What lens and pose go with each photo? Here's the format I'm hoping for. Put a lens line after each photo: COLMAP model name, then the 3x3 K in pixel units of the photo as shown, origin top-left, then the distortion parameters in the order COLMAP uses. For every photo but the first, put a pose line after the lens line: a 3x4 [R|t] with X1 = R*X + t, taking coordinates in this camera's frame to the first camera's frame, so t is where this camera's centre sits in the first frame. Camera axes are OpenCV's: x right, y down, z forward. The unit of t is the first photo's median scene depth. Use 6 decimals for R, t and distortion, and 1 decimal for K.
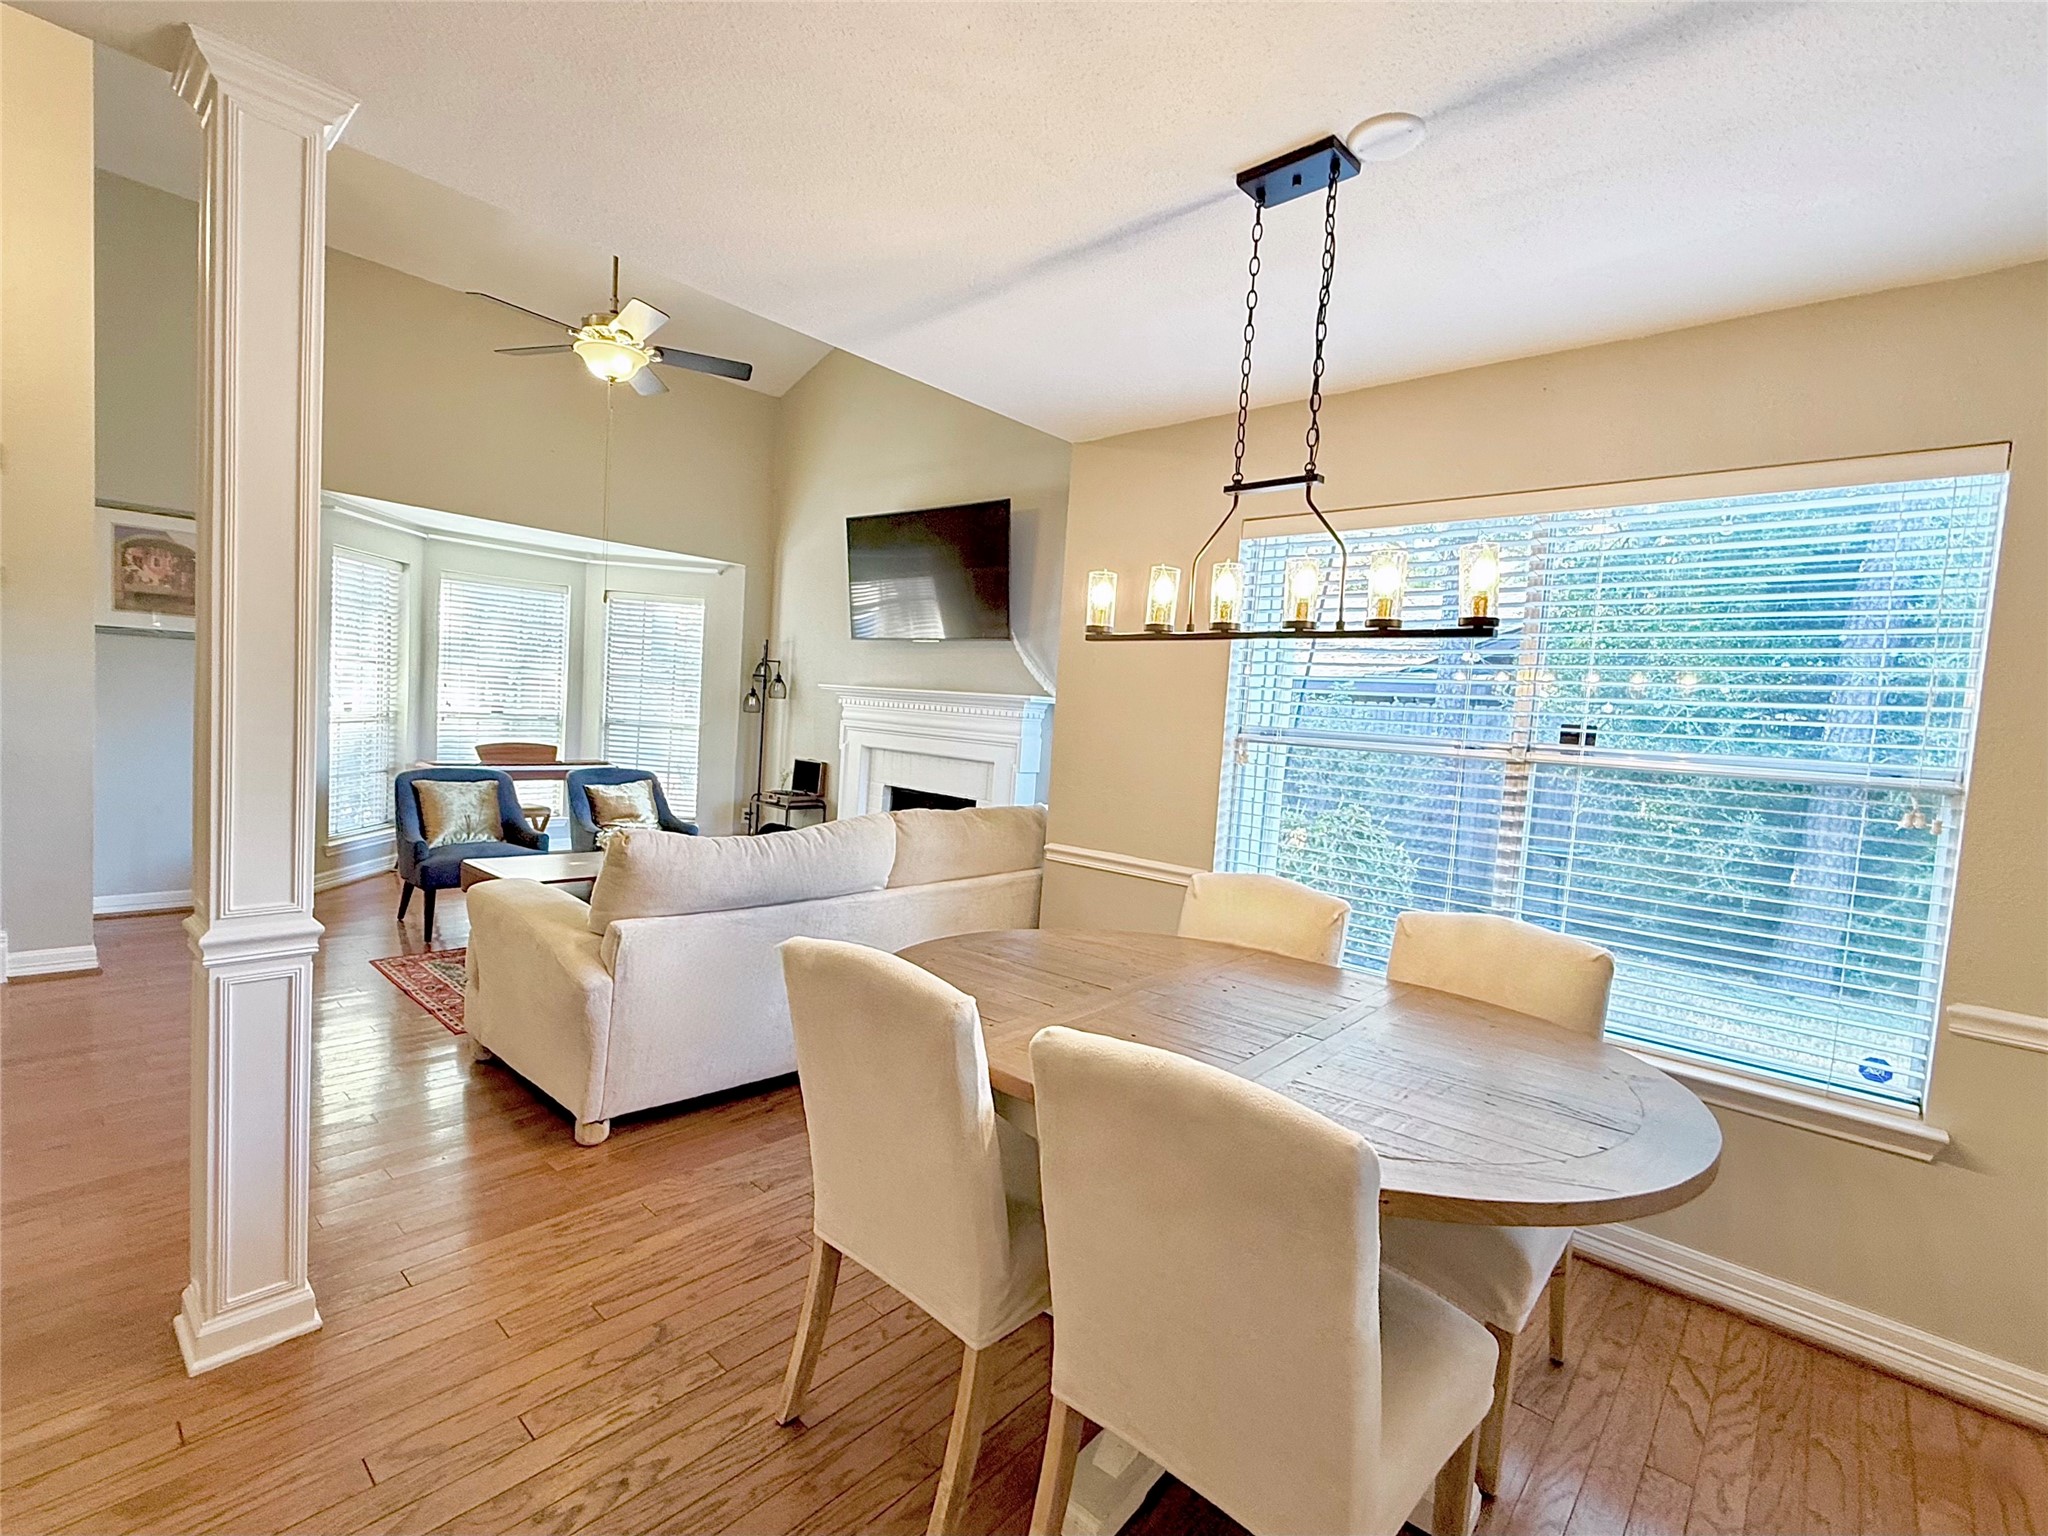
lens RADIAL K [[930.4, 0, 1024.0], [0, 930.4, 768.0], [0, 0, 1]] dist [0.001109, 0.000147]
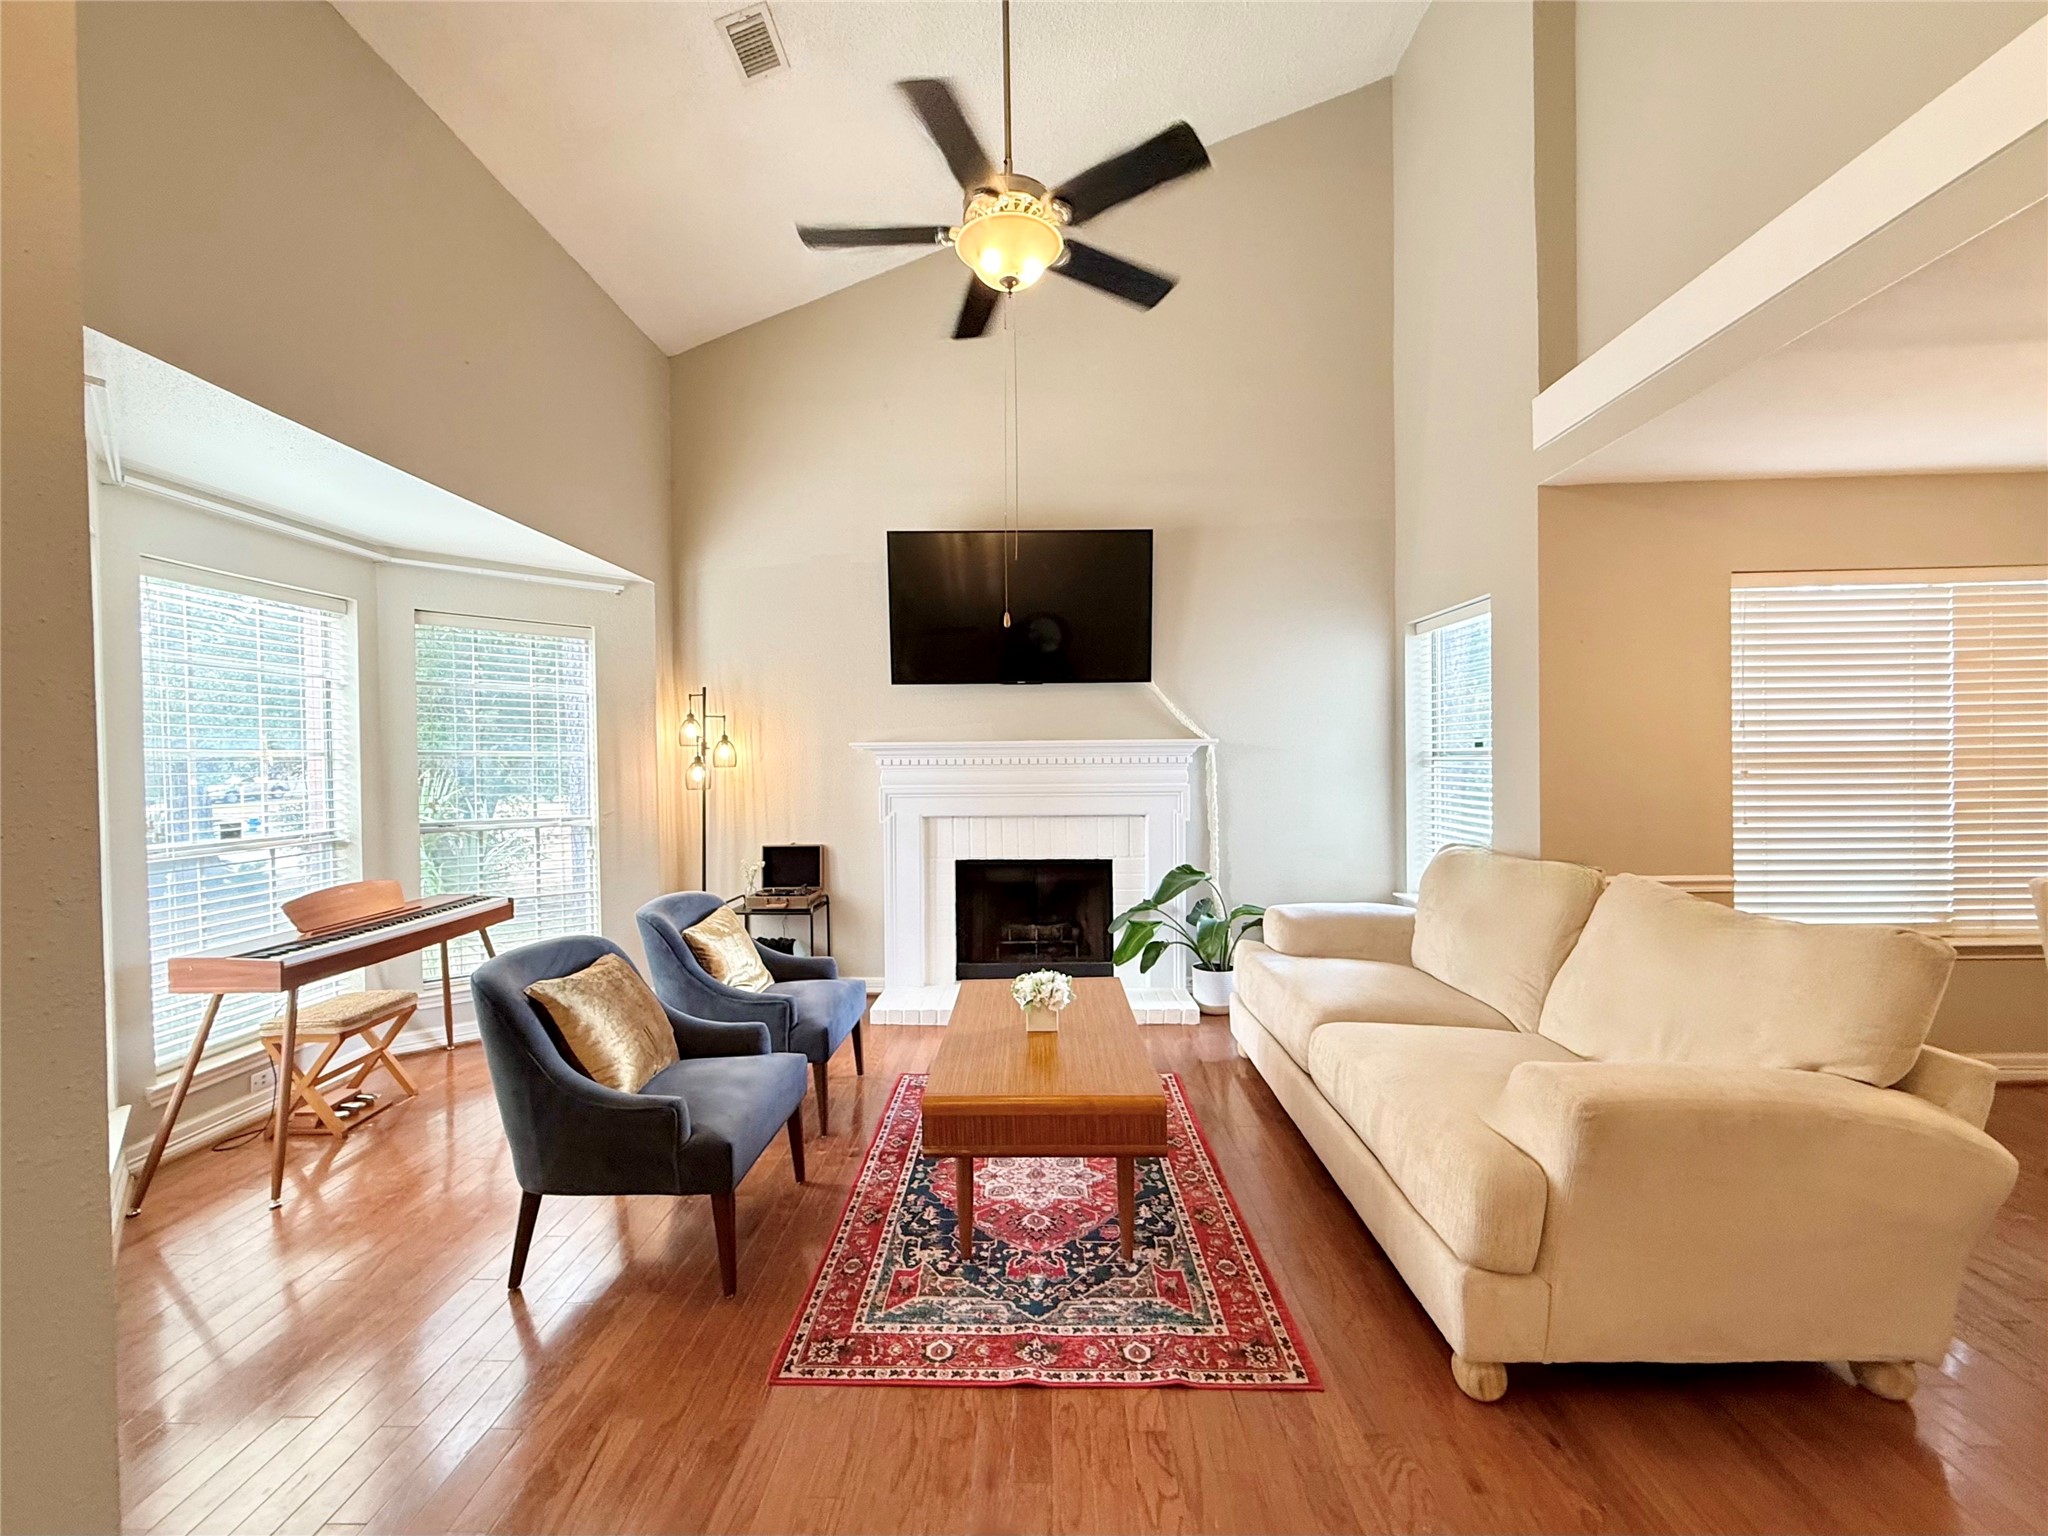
lens RADIAL K [[855.5, 0, 1024.0], [0, 855.5, 768.0], [0, 0, 1]] dist [0.000621, 0.000071]
pose [[0.758302, -0.081304, 0.646813, -0.679423], [0.101219, 0.994844, 0.006385, -0.071913], [-0.643997, 0.060627, 0.762622, 0.449895]]
